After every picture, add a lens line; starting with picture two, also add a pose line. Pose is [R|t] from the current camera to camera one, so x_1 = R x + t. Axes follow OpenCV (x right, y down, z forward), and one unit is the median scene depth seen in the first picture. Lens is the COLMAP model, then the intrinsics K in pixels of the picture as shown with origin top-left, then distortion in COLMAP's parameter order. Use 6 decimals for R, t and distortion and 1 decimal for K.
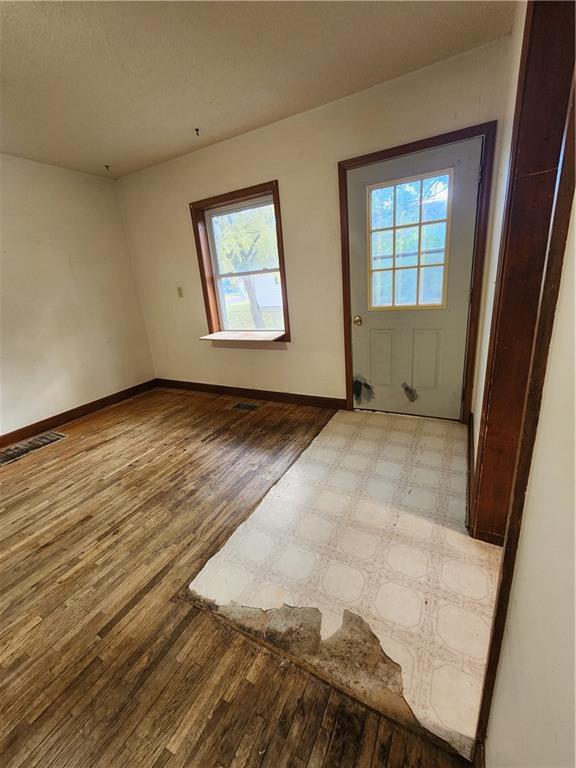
lens RADIAL K [[315.1, 0, 287.8], [0, 315.1, 377.0], [0, 0, 1]] dist [-0.000014, -0.000808]
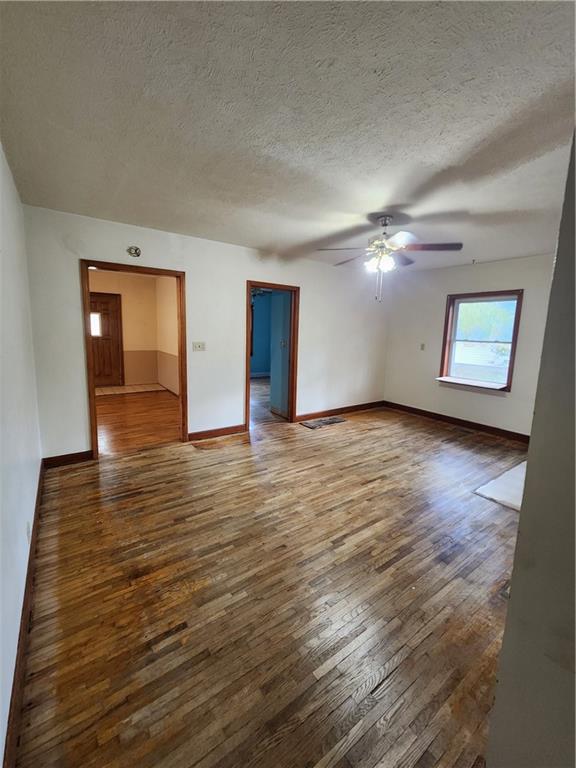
lens RADIAL K [[315.1, 0, 287.8], [0, 315.1, 377.0], [0, 0, 1]] dist [-0.000014, -0.000808]
pose [[0.893214, 0.170788, -0.415933, -0.348773], [-0.227115, 0.969743, -0.089539, 0.199564], [0.388056, 0.174442, 0.904976, -0.776962]]
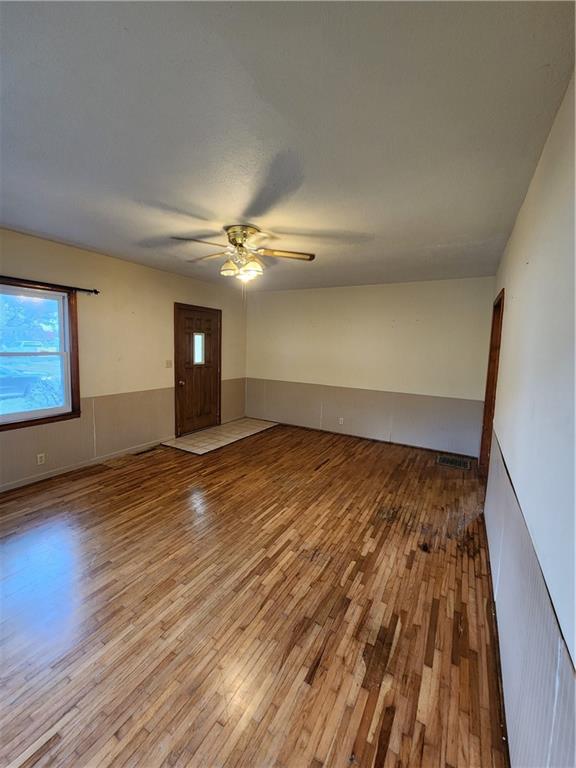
lens RADIAL K [[313.2, 0, 286.8], [0, 313.2, 376.9], [0, 0, 1]] dist [0.000542, -0.000190]
pose [[0.993964, 0.109308, -0.009355, -2.215273], [-0.109040, 0.974930, -0.193964, 0.391106], [-0.012081, 0.193813, 0.980964, -1.005645]]
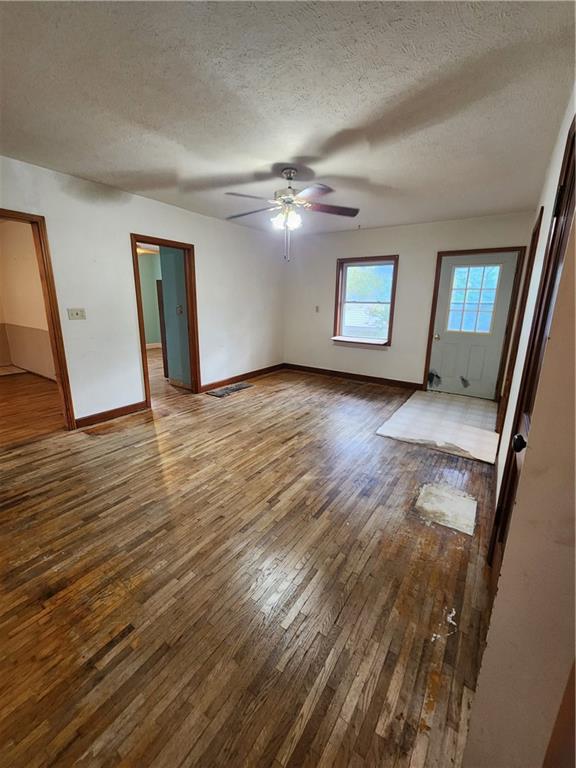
lens RADIAL K [[315.1, 0, 287.8], [0, 315.1, 377.0], [0, 0, 1]] dist [-0.000014, -0.000808]
pose [[0.990101, 0.119317, -0.073912, -0.433977], [-0.123227, 0.991078, -0.050797, 0.223907], [0.067192, 0.059403, 0.995970, -0.762078]]
